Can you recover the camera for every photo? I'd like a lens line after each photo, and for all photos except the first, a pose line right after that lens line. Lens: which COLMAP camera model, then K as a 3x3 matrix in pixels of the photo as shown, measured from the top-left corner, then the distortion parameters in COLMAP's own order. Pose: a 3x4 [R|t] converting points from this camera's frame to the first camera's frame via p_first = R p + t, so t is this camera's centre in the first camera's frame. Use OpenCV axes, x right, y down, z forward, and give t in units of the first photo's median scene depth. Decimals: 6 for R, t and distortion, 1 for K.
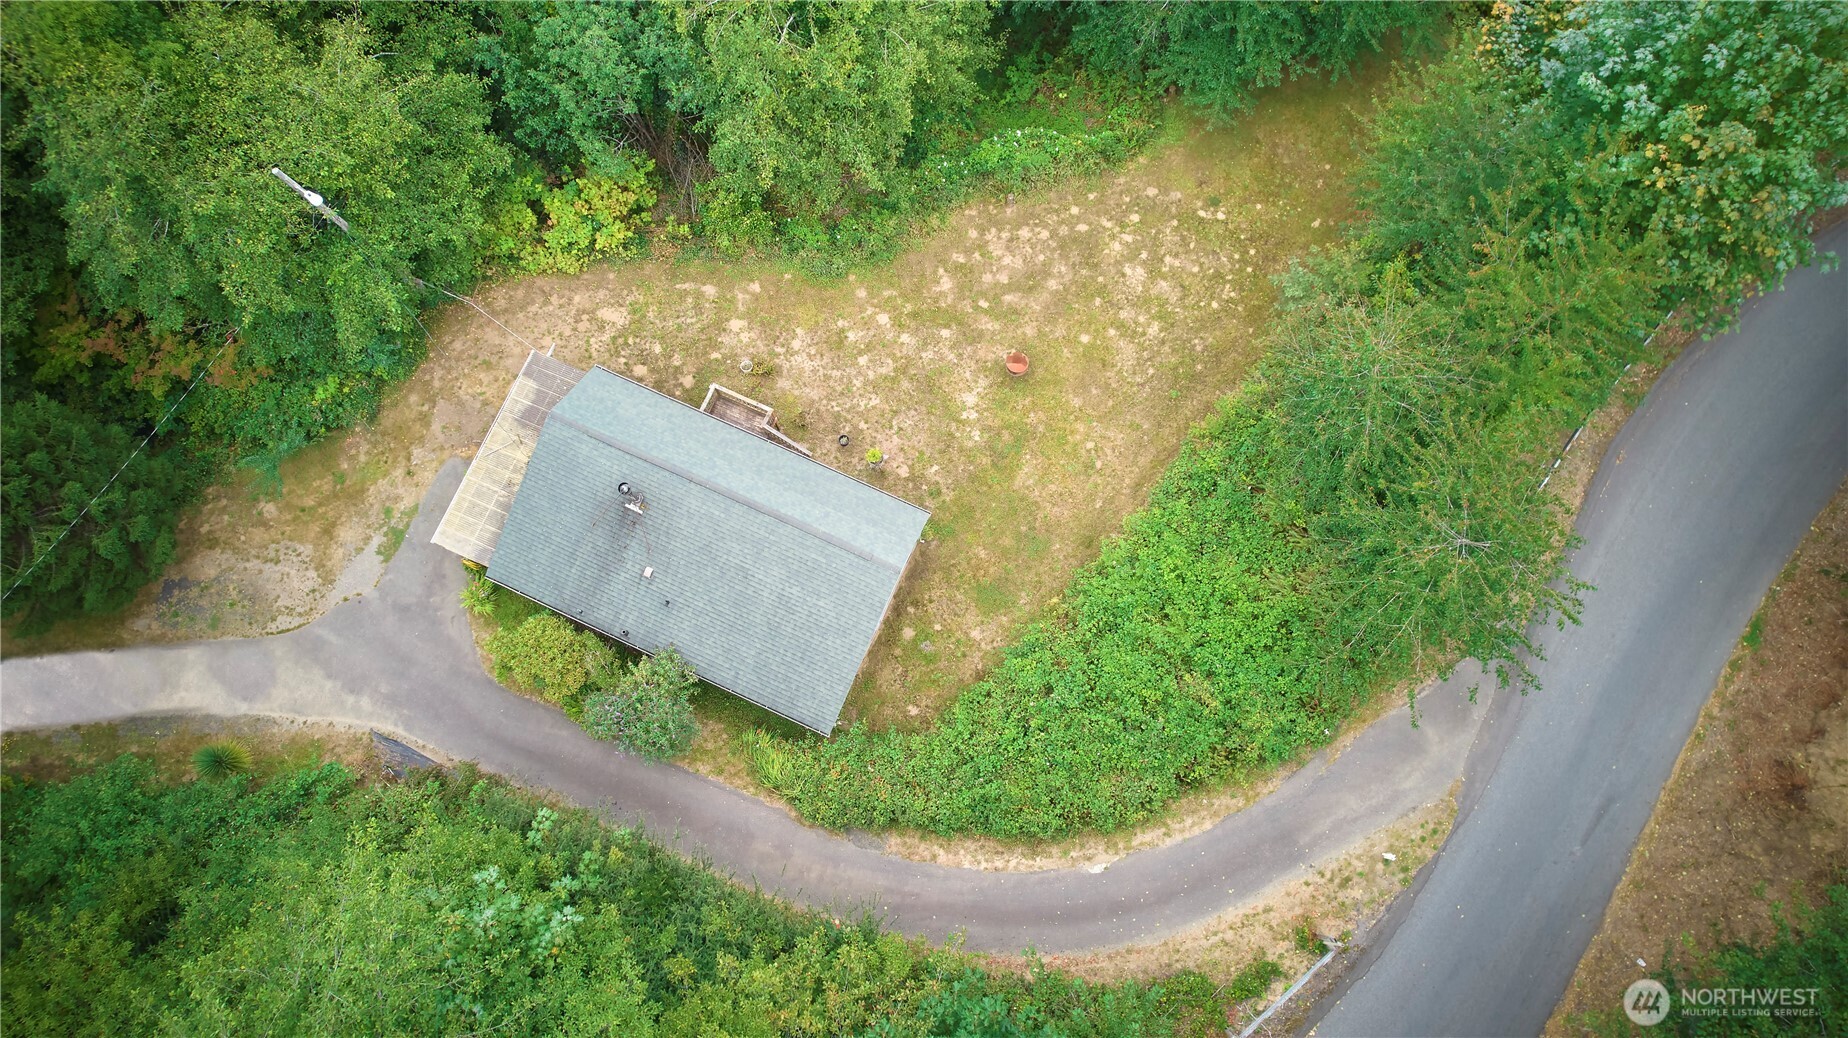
lens RADIAL K [[1197.5, 0, 921.7], [0, 1197.5, 522.4], [0, 0, 1]] dist [-0.053536, 0.042015]
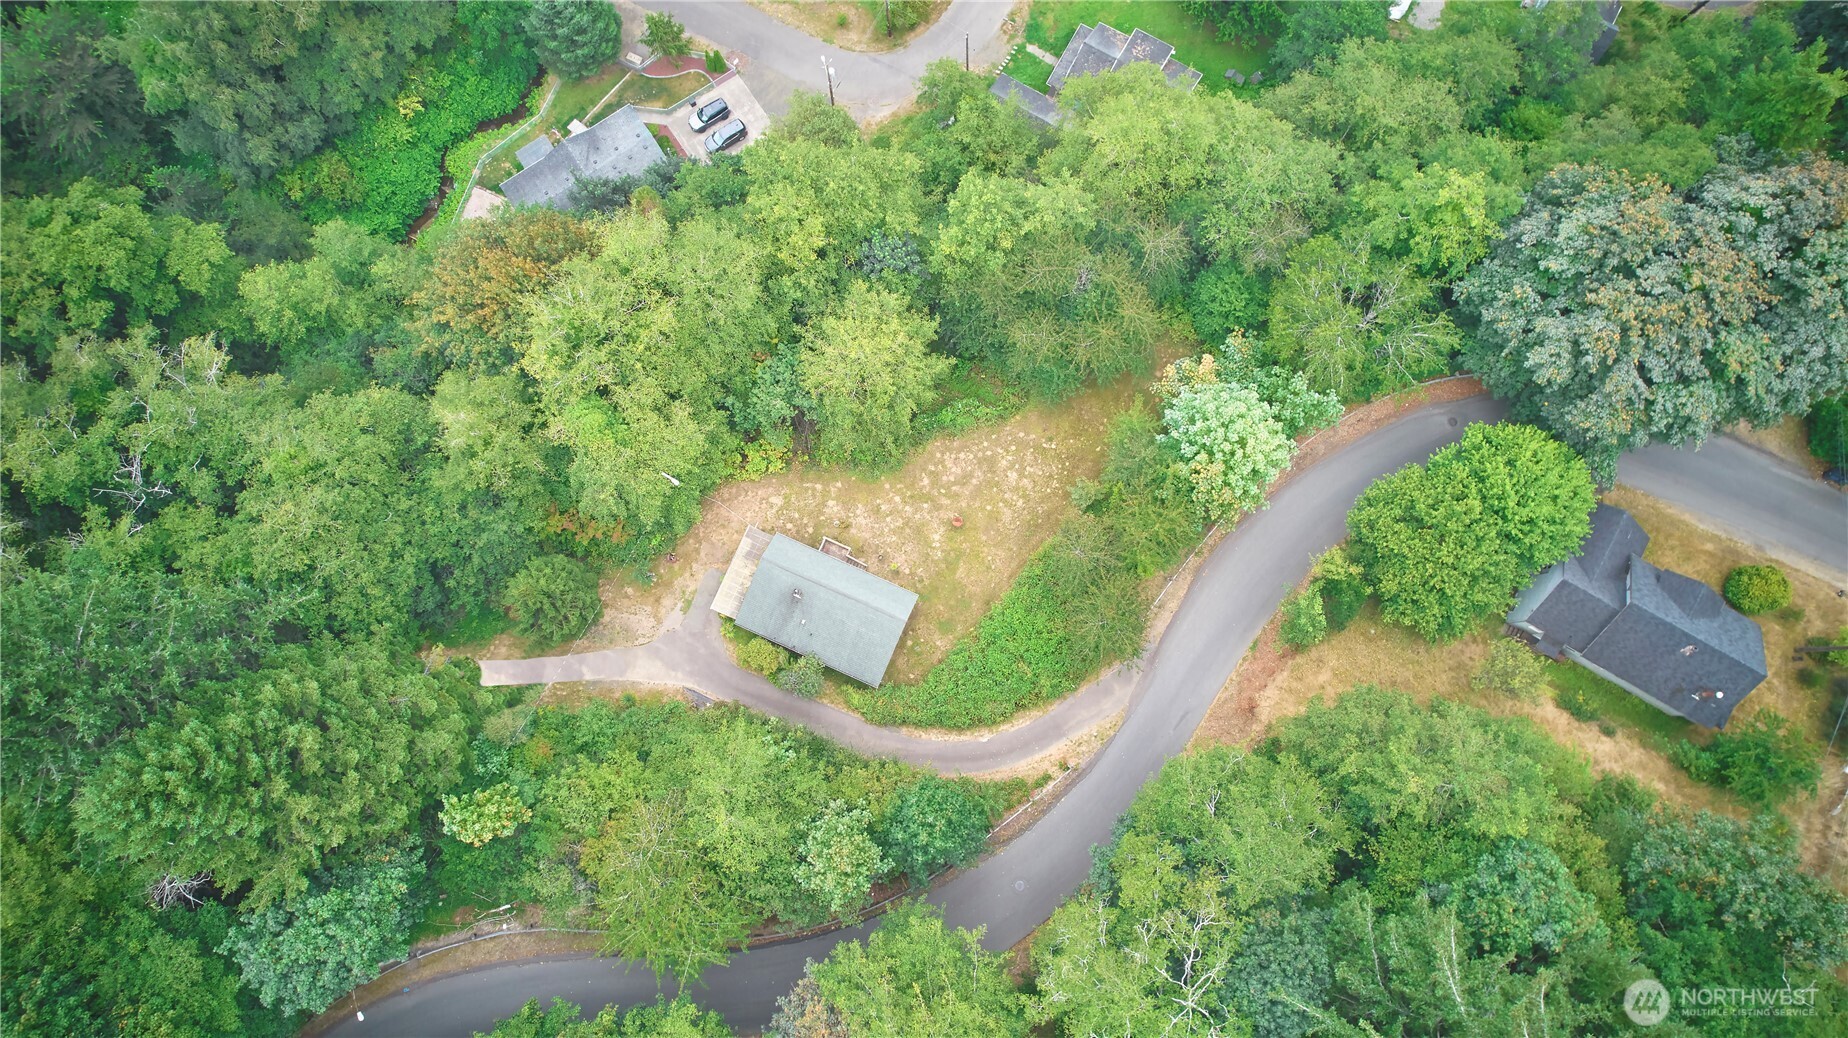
lens RADIAL K [[1197.5, 0, 915.3], [0, 1197.5, 521.7], [0, 0, 1]] dist [-0.053536, 0.042015]
pose [[0.999957, -0.005738, -0.007271, 0.018570], [0.006149, 0.998305, 0.057877, -0.279816], [0.006927, -0.057919, 0.998297, -1.320141]]
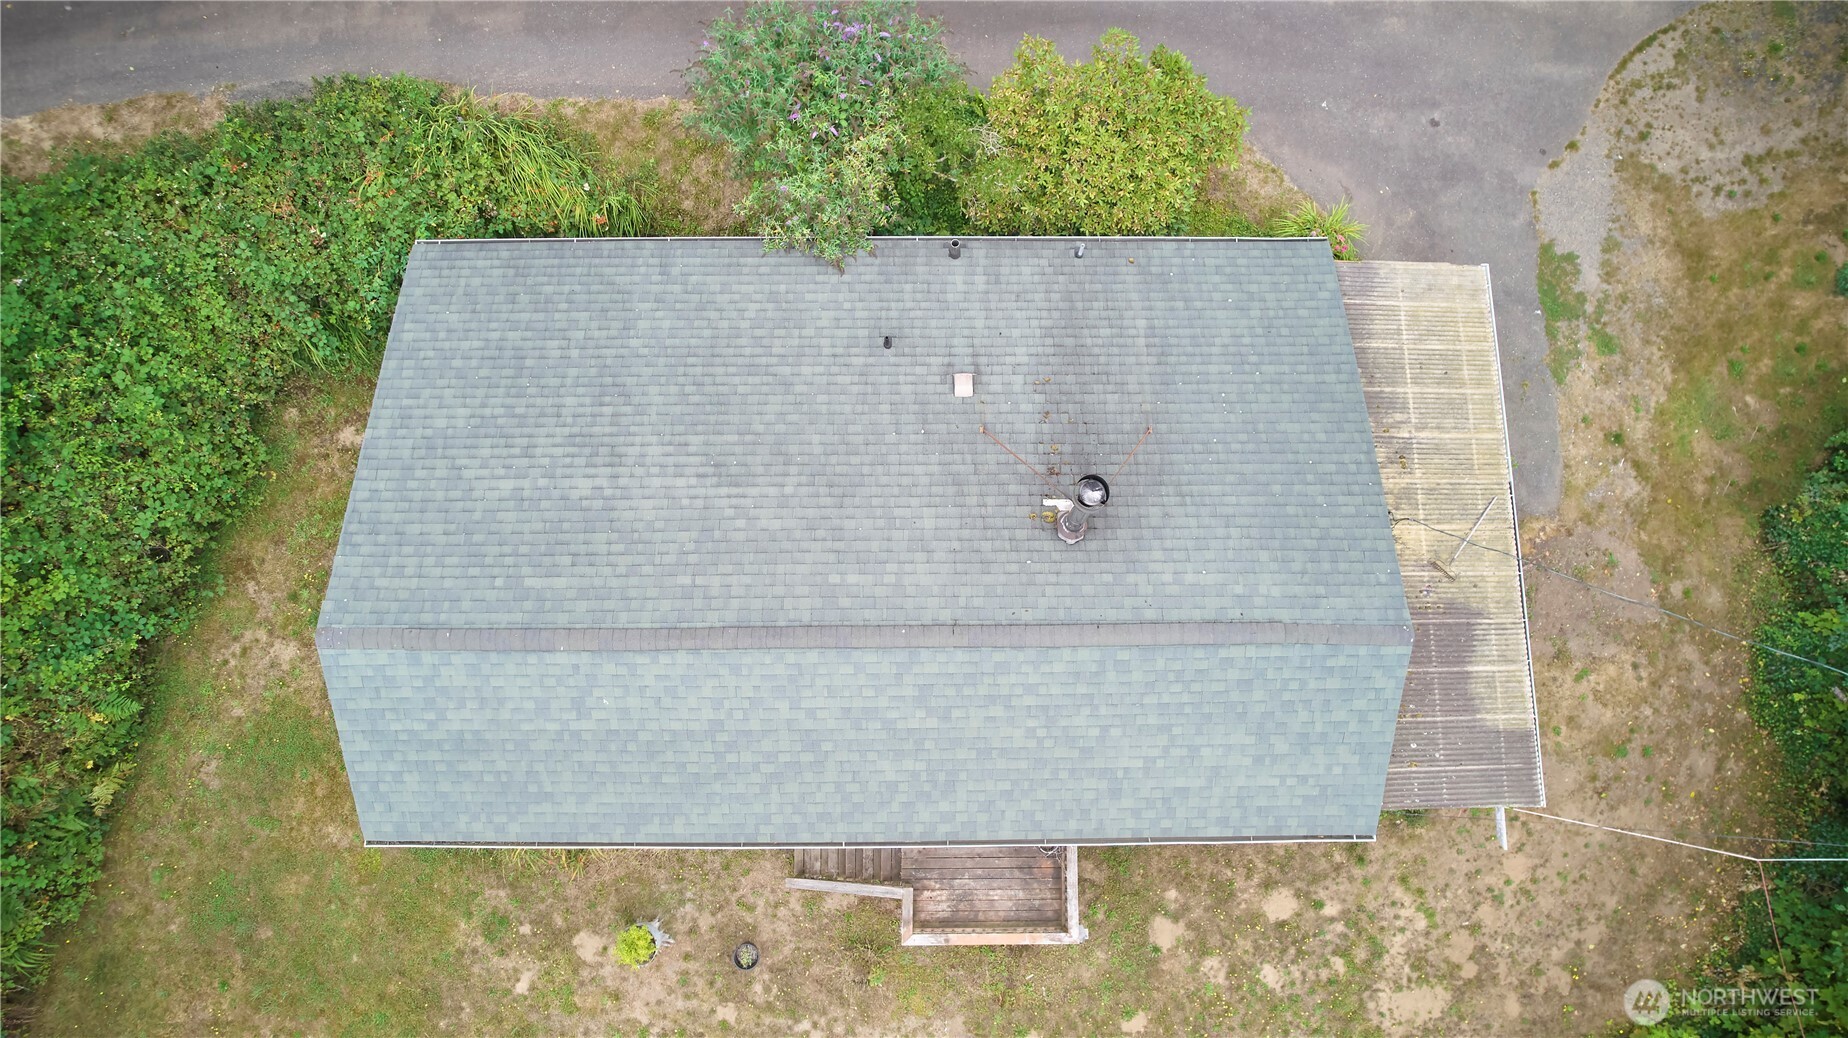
lens RADIAL K [[1197.5, 0, 930.0], [0, 1197.5, 521.2], [0, 0, 1]] dist [-0.053536, 0.042015]
pose [[-0.909394, 0.405602, -0.092134, -0.151297], [-0.410302, -0.838461, 0.358657, -0.120796], [0.068221, 0.363964, 0.928911, 0.599151]]
